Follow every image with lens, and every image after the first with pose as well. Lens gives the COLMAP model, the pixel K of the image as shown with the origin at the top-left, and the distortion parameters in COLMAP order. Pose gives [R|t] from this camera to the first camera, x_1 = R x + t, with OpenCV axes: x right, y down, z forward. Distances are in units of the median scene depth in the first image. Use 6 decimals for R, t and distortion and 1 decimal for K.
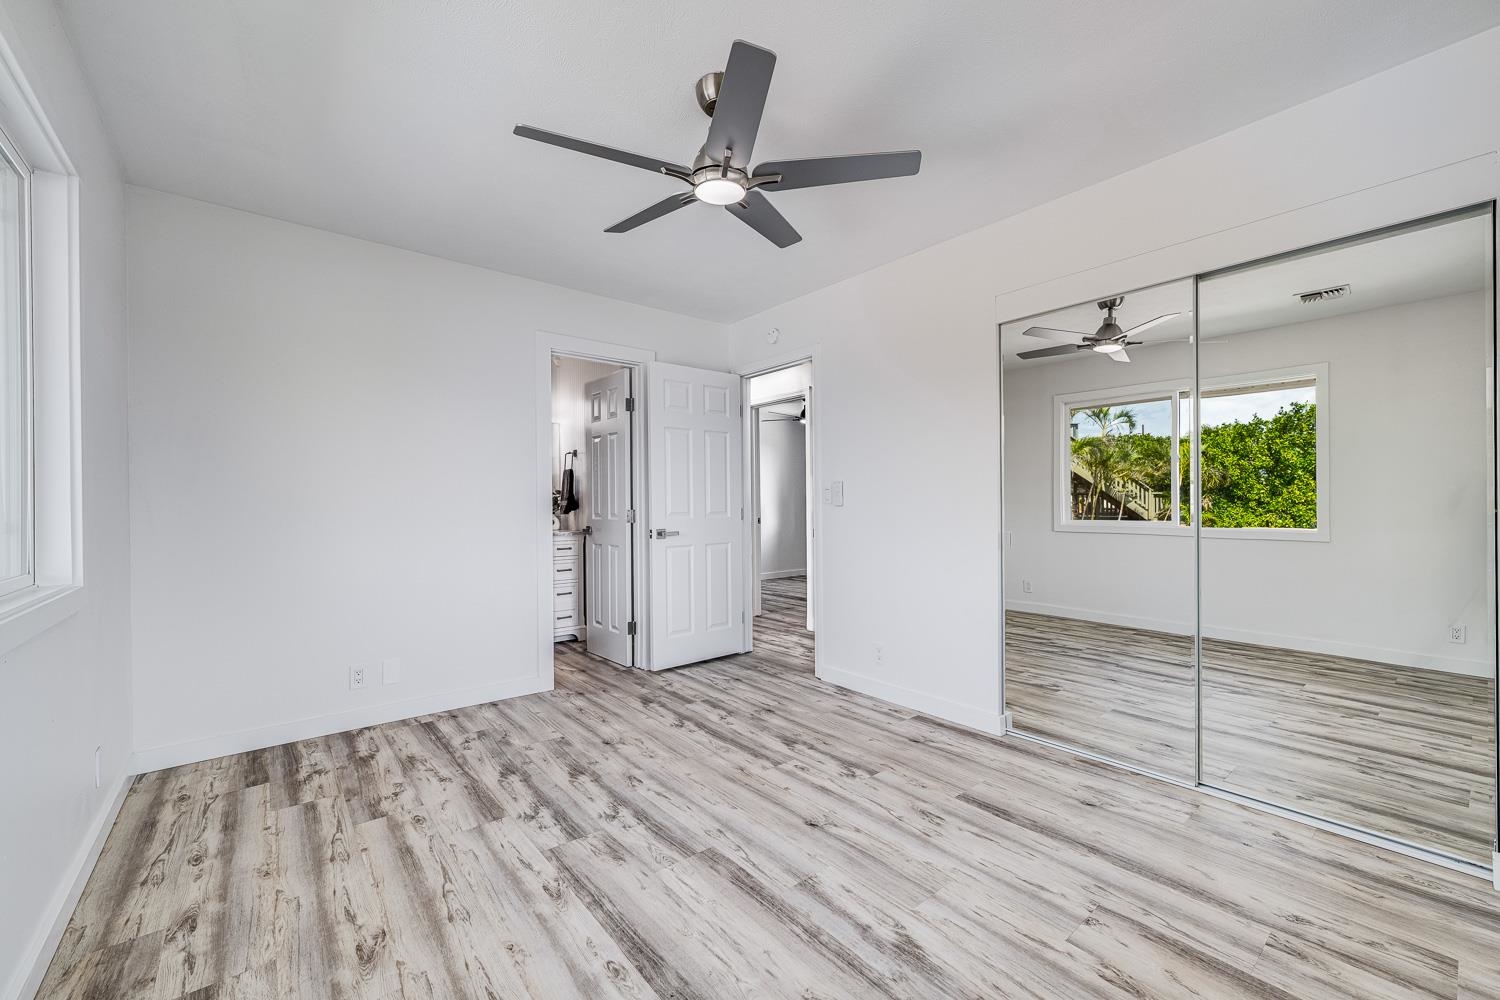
lens RADIAL K [[589.1, 0, 747.6], [0, 589.1, 505.4], [0, 0, 1]] dist [-0.002056, -0.000075]
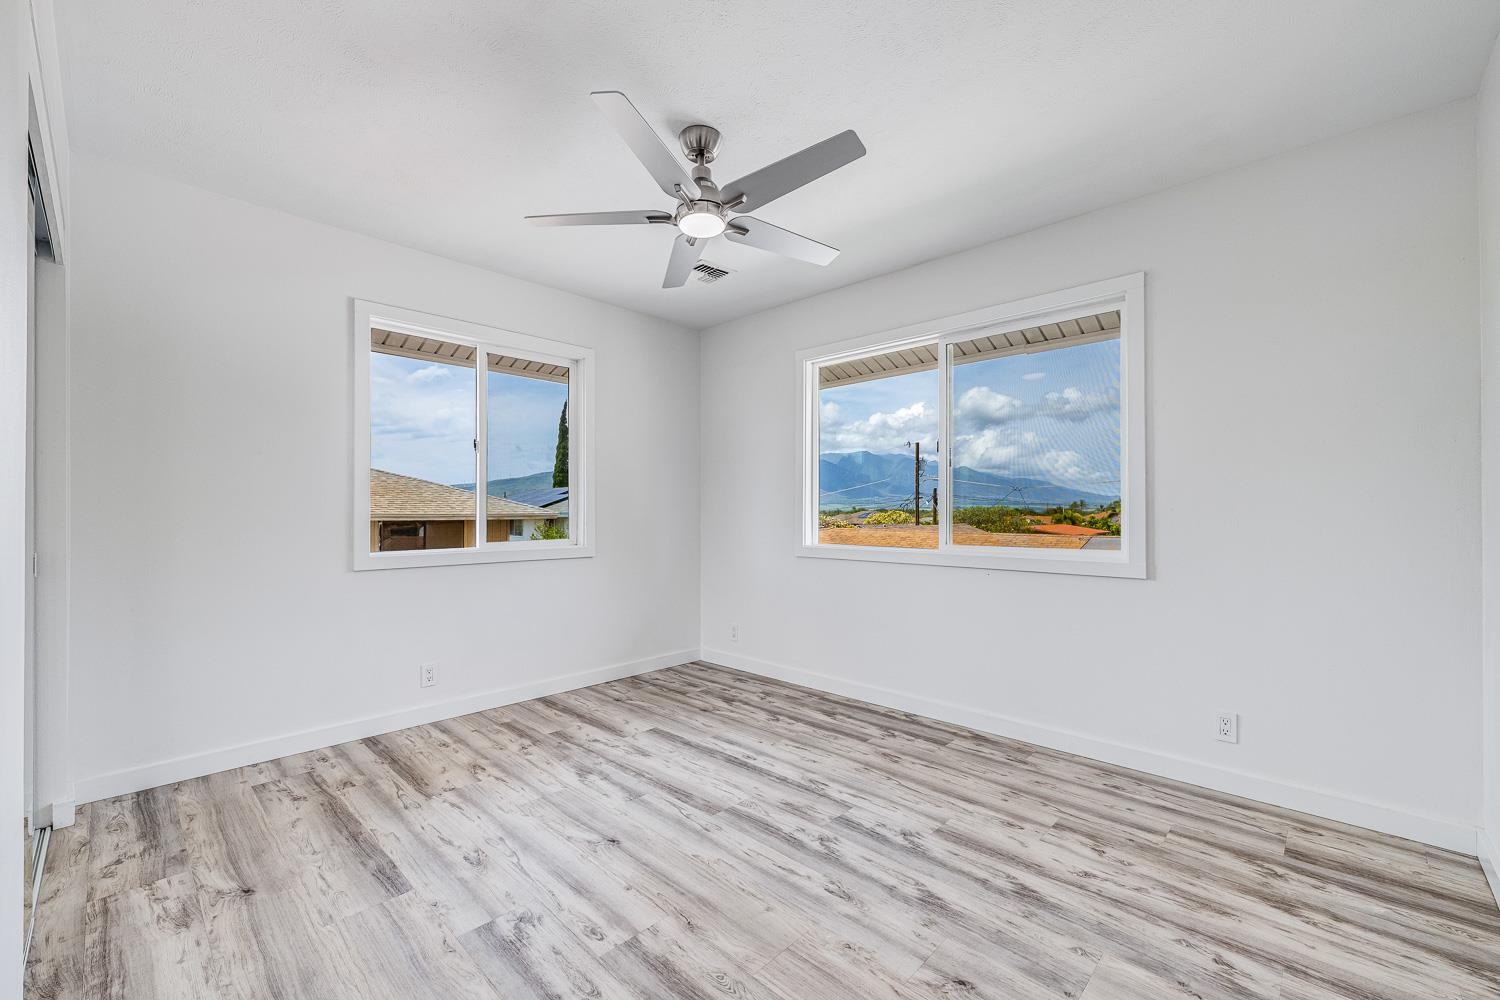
lens RADIAL K [[589.1, 0, 756.3], [0, 589.1, 506.5], [0, 0, 1]] dist [-0.002056, -0.000075]
pose [[-0.990969, 0.004881, -0.134005, 0.002916], [0.005338, 0.999981, -0.003053, -0.006271], [0.133987, -0.003741, -0.990976, 1.967948]]
